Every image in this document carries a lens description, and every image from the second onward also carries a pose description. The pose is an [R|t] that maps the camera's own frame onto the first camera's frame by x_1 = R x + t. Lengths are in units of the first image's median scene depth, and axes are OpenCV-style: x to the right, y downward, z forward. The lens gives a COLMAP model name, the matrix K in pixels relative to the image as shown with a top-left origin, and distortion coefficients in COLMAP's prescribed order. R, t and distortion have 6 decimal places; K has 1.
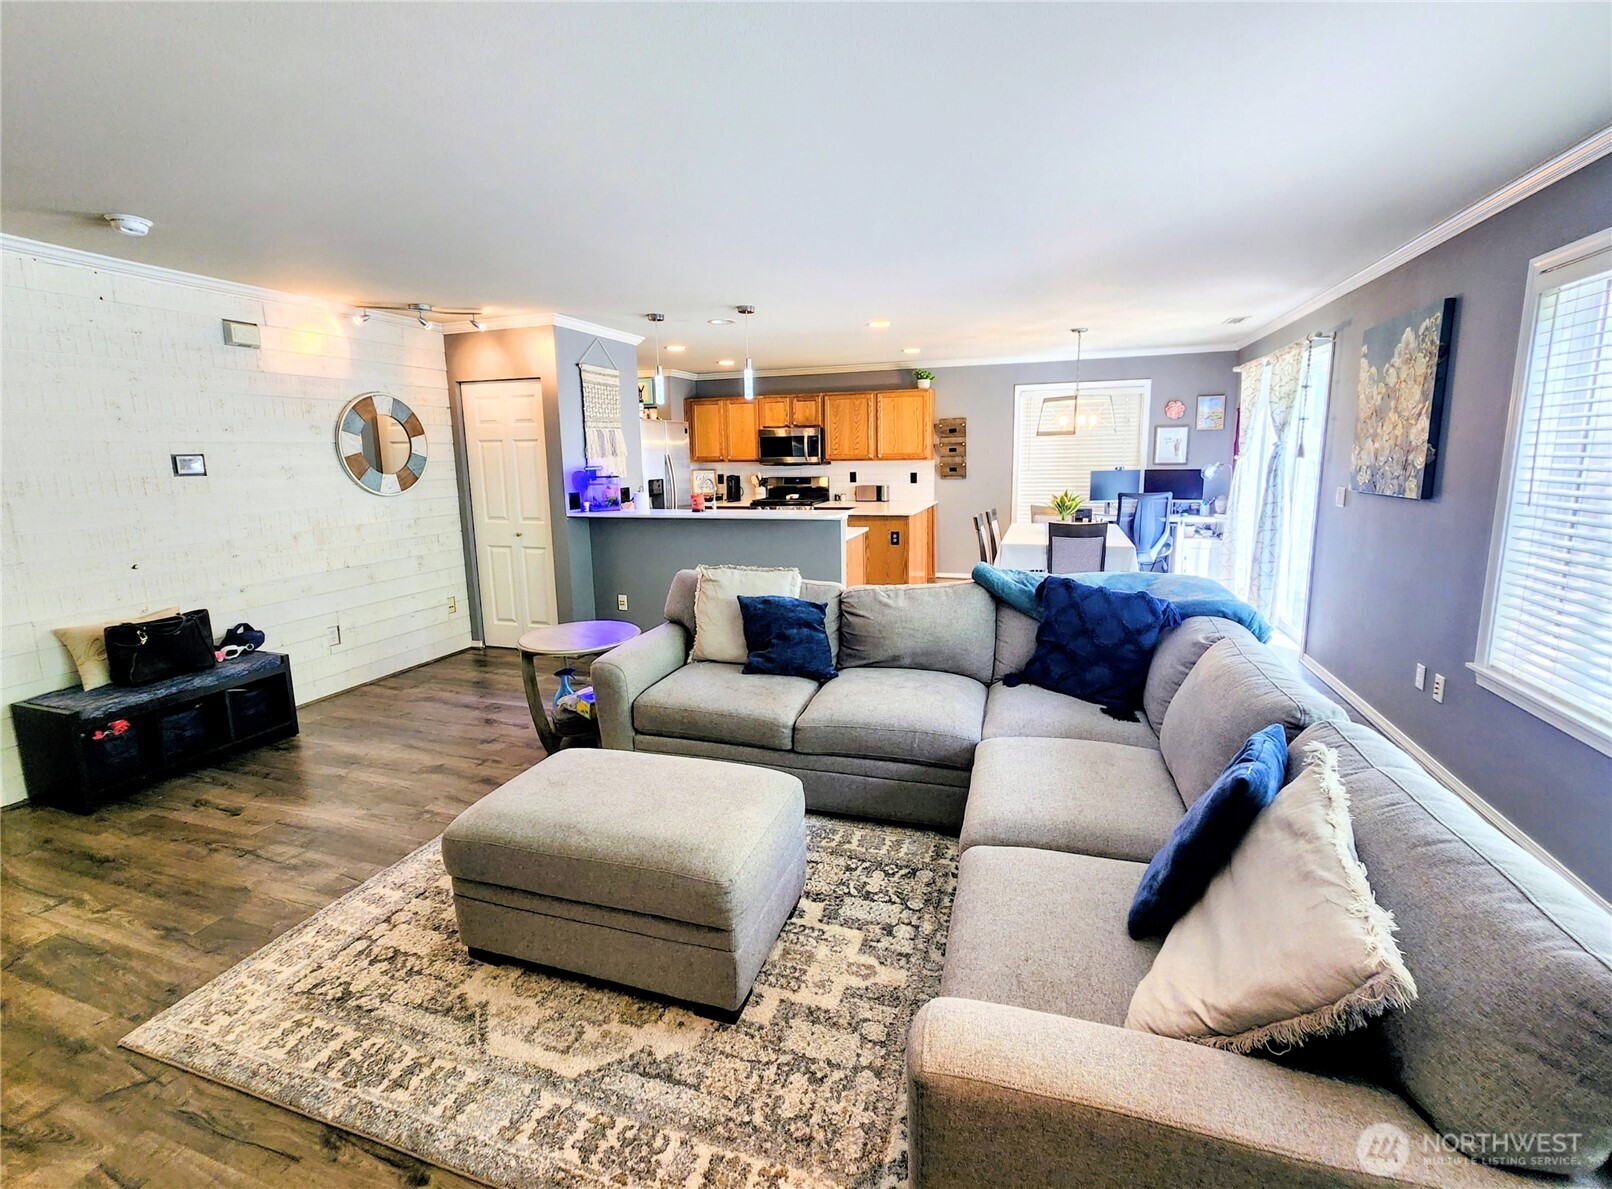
lens RADIAL K [[710.6, 0, 809.8], [0, 710.6, 565.8], [0, 0, 1]] dist [-0.000767, -0.000104]
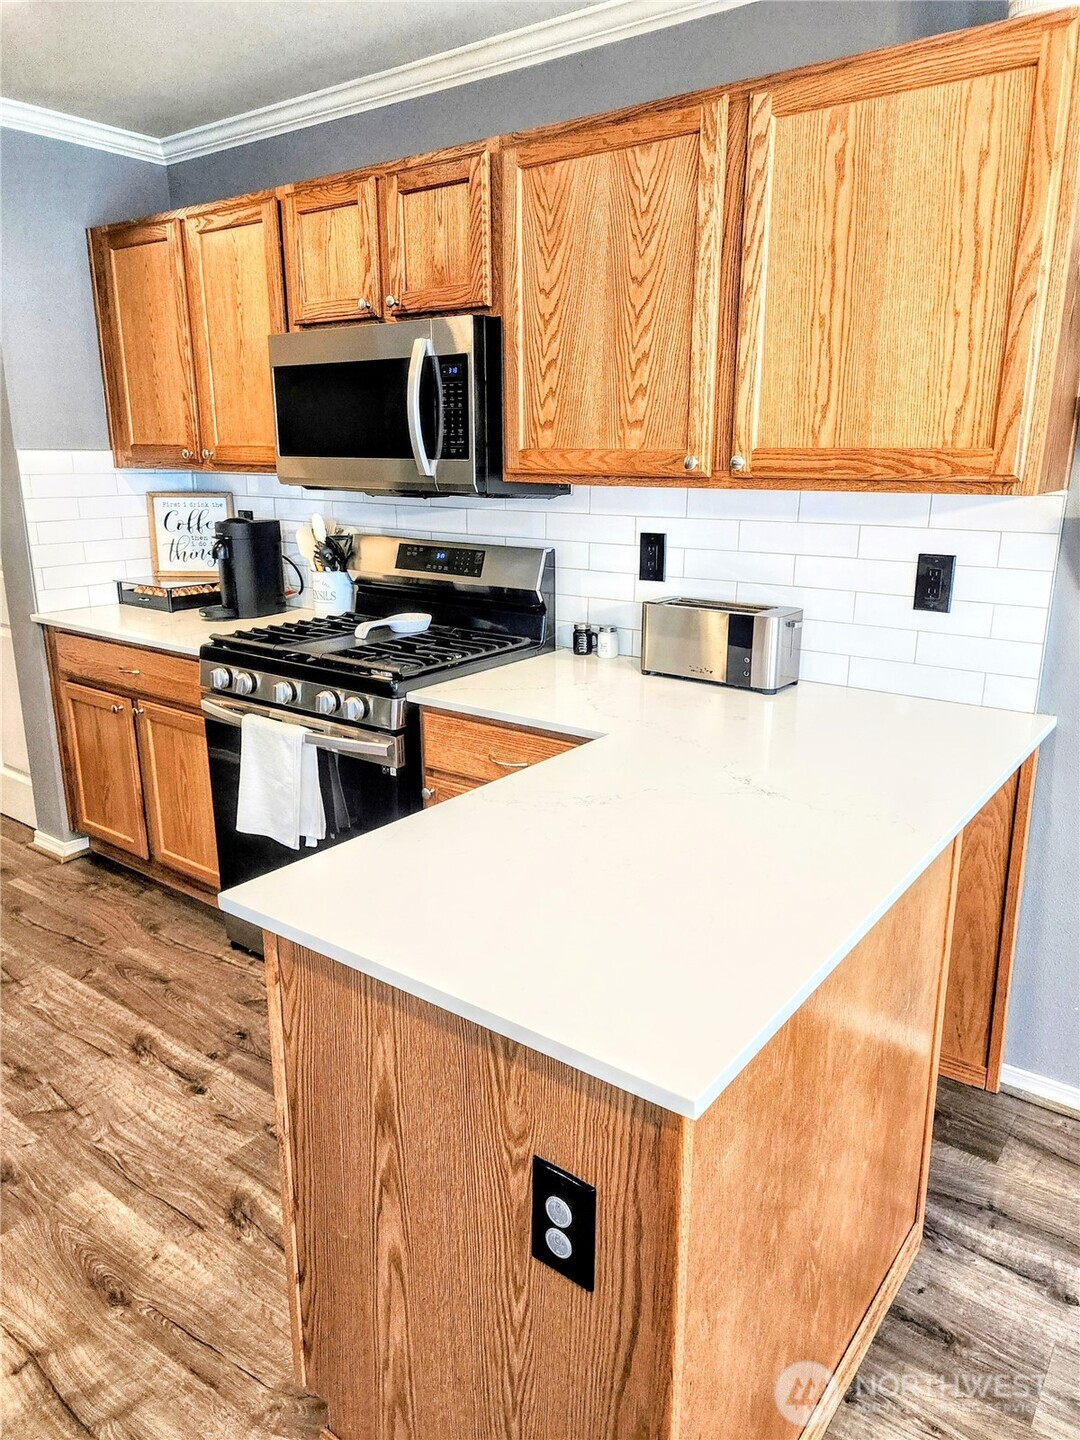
lens RADIAL K [[958.3, 0, 570.2], [0, 958.3, 703.6], [0, 0, 1]] dist [0.065979, -0.056032]
pose [[0.954003, 0.097167, -0.283615, 0.131038], [-0.068677, 0.991694, 0.108746, -0.113978], [0.291826, -0.084266, 0.952752, 0.726075]]
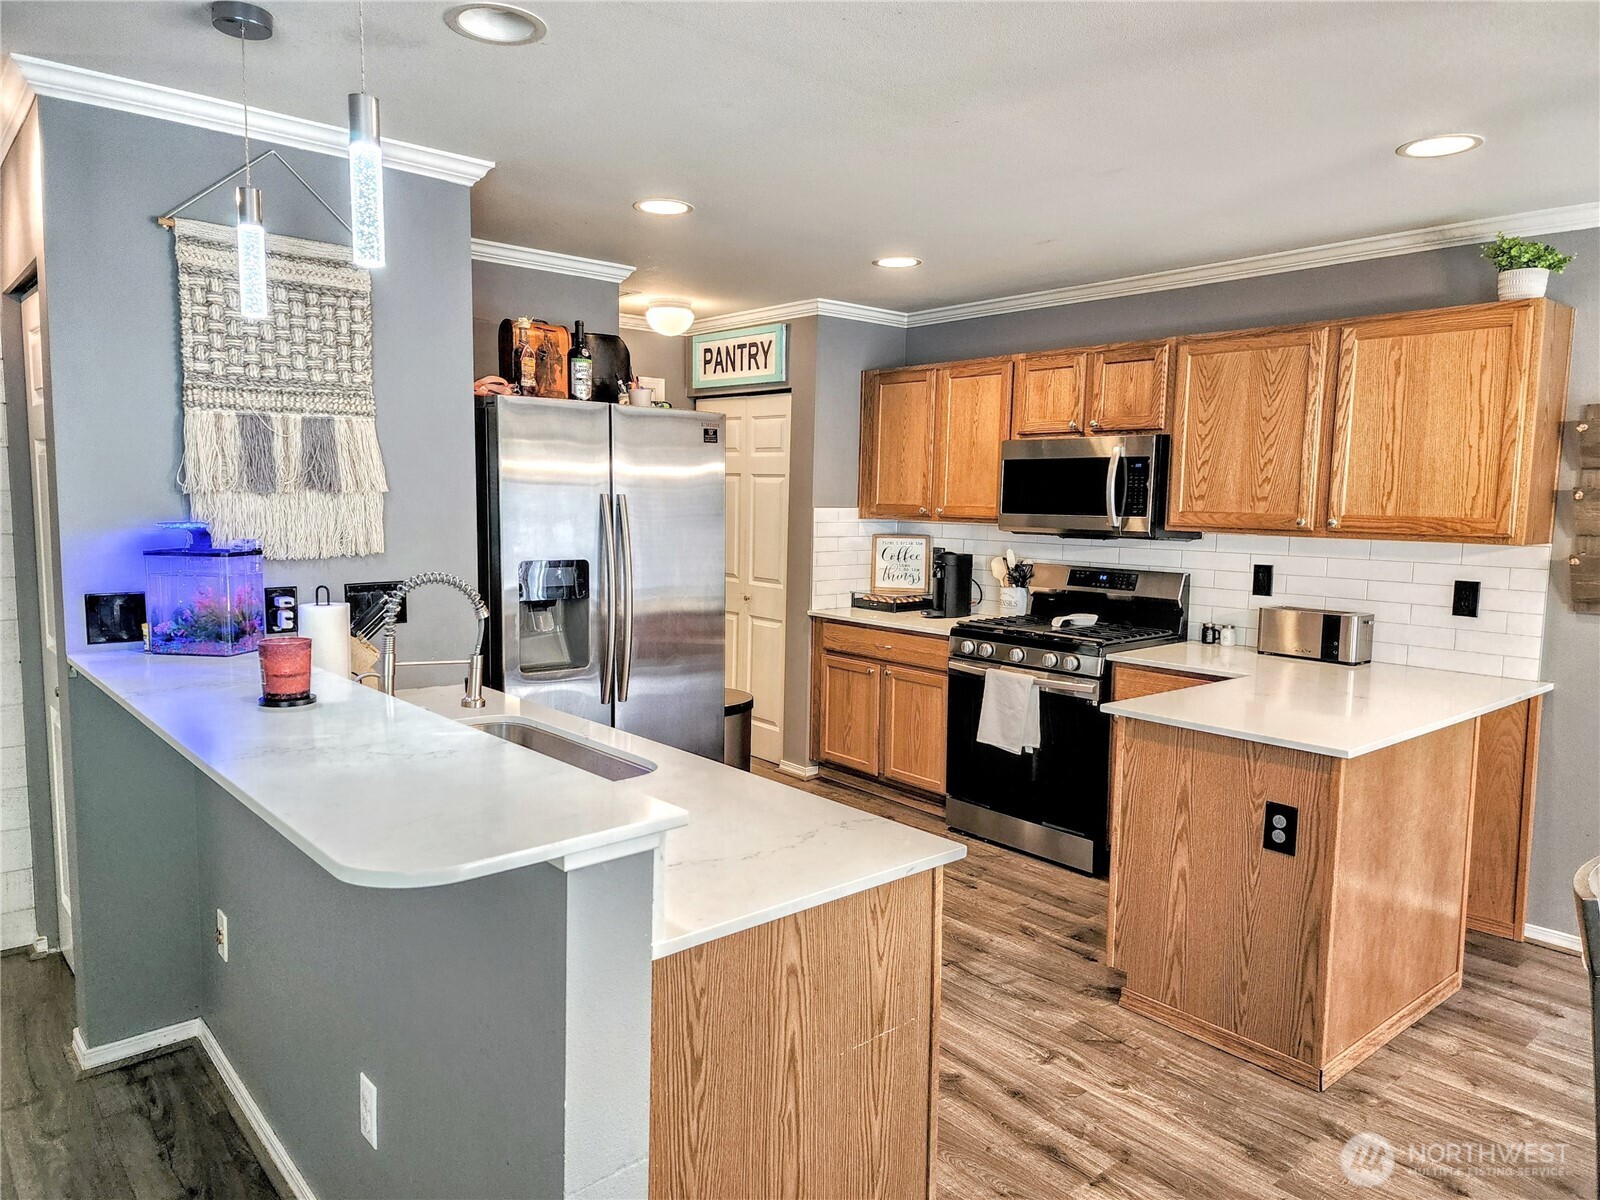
lens RADIAL K [[1064.8, 0, 800.0], [0, 1064.8, 600.0], [0, 0, 1]] dist [0.065979, -0.056032]
pose [[0.858544, 0.083309, -0.505926, 0.137255], [-0.112930, 0.993206, -0.028093, -0.078368], [0.500148, 0.081253, 0.862119, 0.459878]]
